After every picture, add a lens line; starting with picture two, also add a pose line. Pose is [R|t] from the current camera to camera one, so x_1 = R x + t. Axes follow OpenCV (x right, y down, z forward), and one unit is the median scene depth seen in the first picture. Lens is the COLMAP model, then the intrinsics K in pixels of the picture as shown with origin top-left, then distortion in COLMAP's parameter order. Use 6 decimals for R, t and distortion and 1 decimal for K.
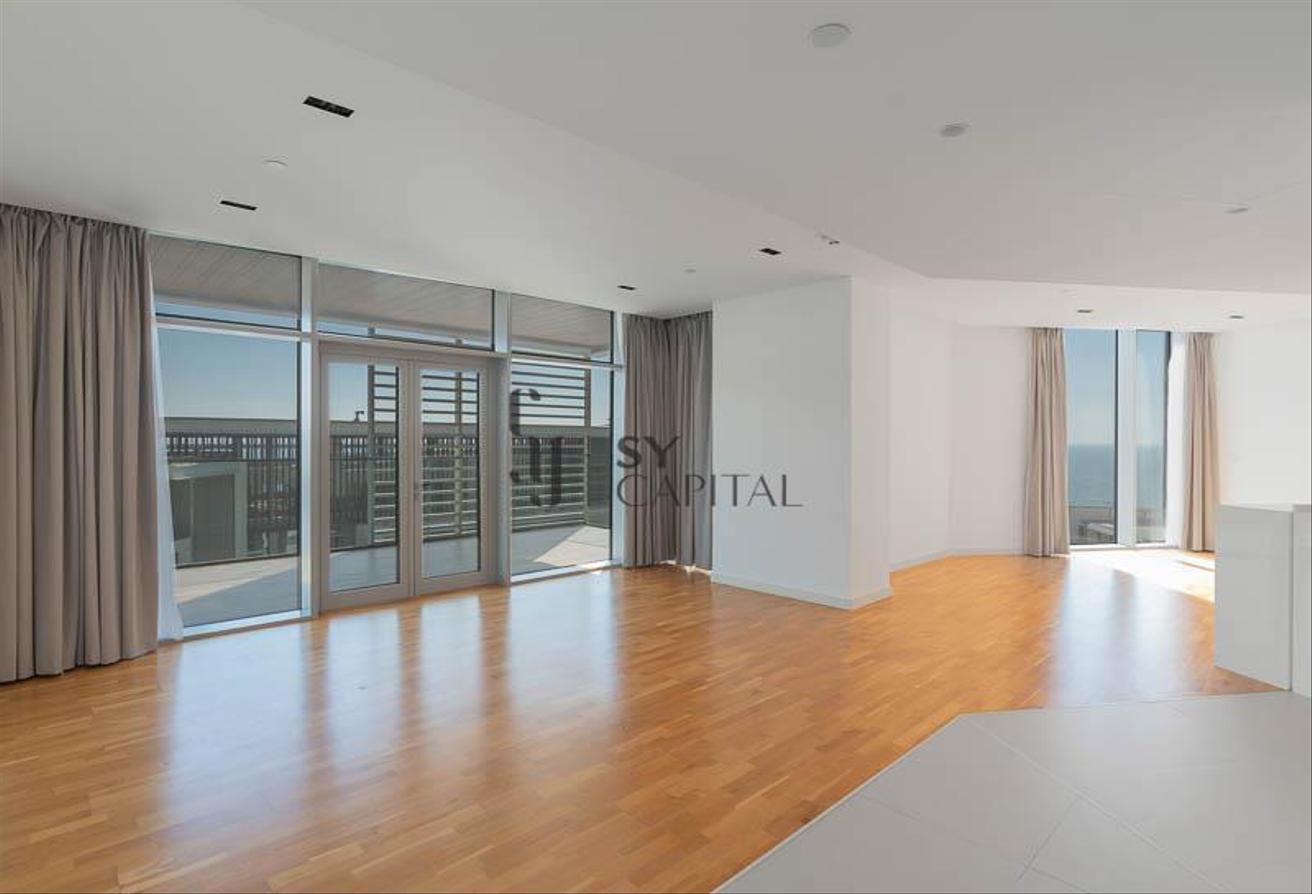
lens RADIAL K [[669.8, 0, 655.5], [0, 669.8, 450.4], [0, 0, 1]] dist [-0.009296, 0.007363]
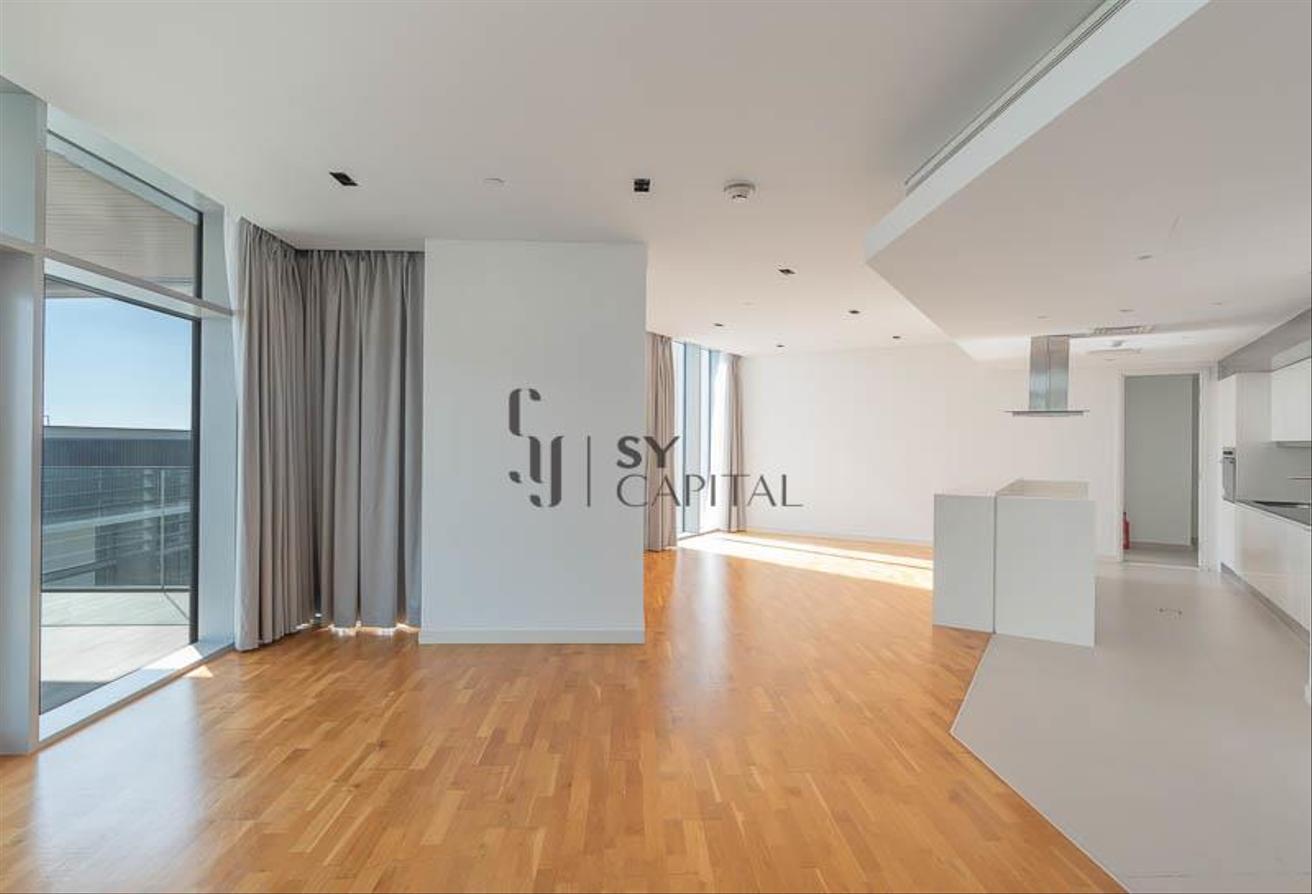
lens RADIAL K [[669.8, 0, 646.1], [0, 669.8, 444.5], [0, 0, 1]] dist [-0.009296, 0.007363]
pose [[0.657423, 0.002514, 0.753518, -0.280721], [0.004581, 0.999963, -0.007332, -0.002698], [-0.753508, 0.008272, 0.657387, 0.368626]]
